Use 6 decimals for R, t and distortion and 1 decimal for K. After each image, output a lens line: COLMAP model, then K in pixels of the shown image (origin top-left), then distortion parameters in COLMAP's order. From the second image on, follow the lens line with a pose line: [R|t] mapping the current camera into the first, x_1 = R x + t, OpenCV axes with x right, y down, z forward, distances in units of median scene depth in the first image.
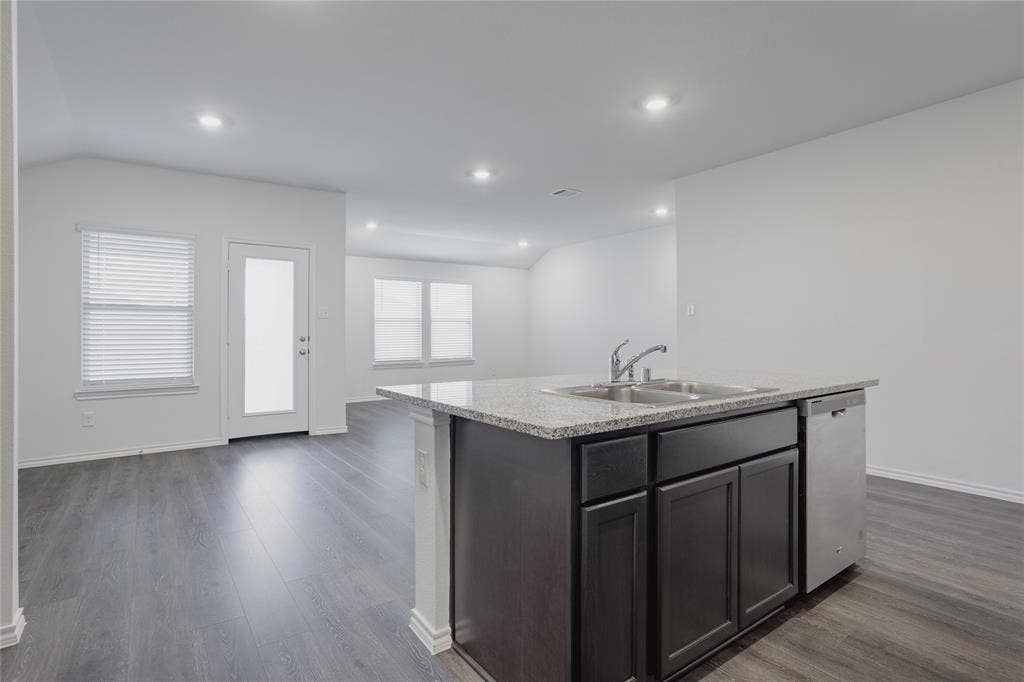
lens RADIAL K [[511.9, 0, 471.4], [0, 511.9, 335.0], [0, 0, 1]] dist [-0.051469, 0.025848]
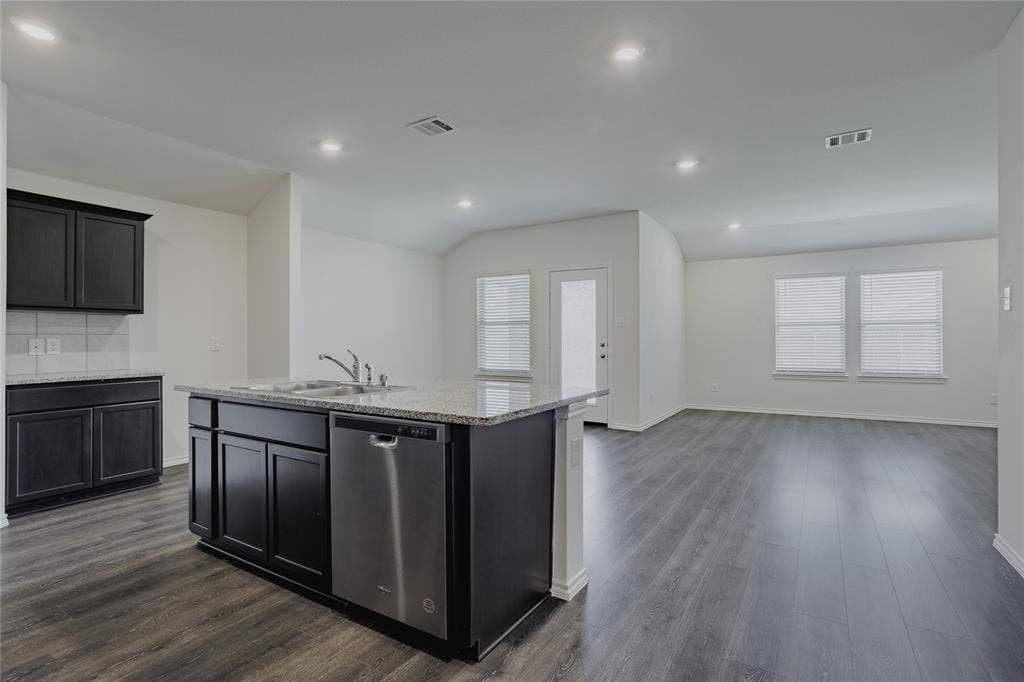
lens RADIAL K [[498.5, 0, 505.9], [0, 498.5, 339.5], [0, 0, 1]] dist [-0.043548, 0.025534]
pose [[0.415492, 0.006257, -0.909575, 0.682248], [-0.003538, 0.999980, 0.005263, -0.010488], [0.909590, 0.001032, 0.415505, 0.348320]]
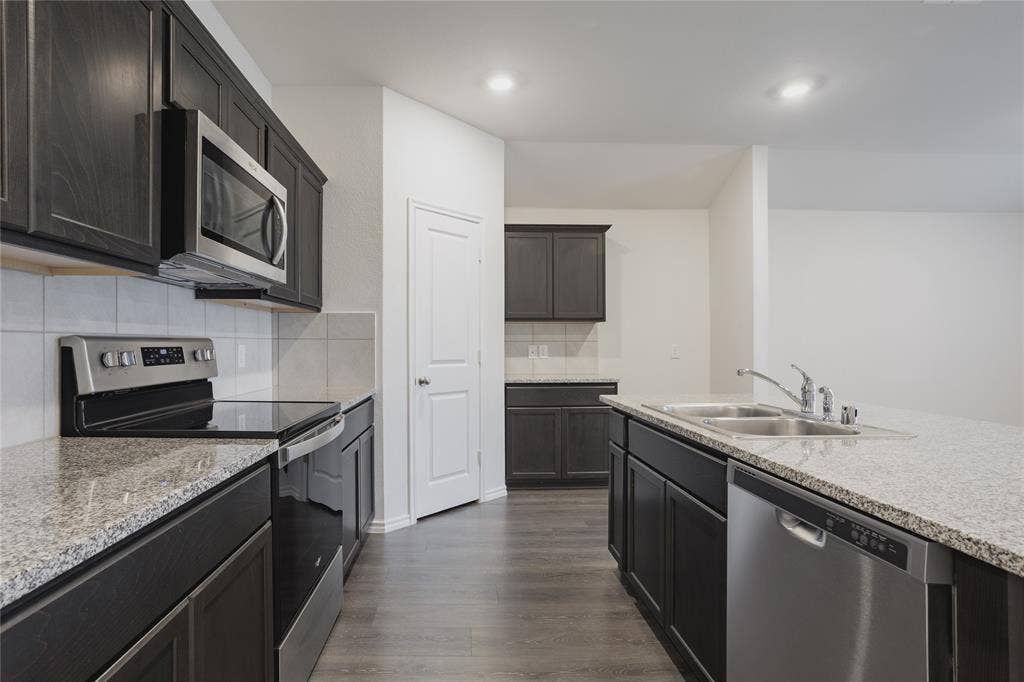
lens RADIAL K [[513.0, 0, 468.3], [0, 513.0, 350.5], [0, 0, 1]] dist [-0.051159, 0.020144]
pose [[-0.532391, 0.015306, -0.846360, 0.569852], [0.000477, 0.999842, 0.017782, -0.012416], [0.846498, 0.009064, -0.532314, 0.407581]]
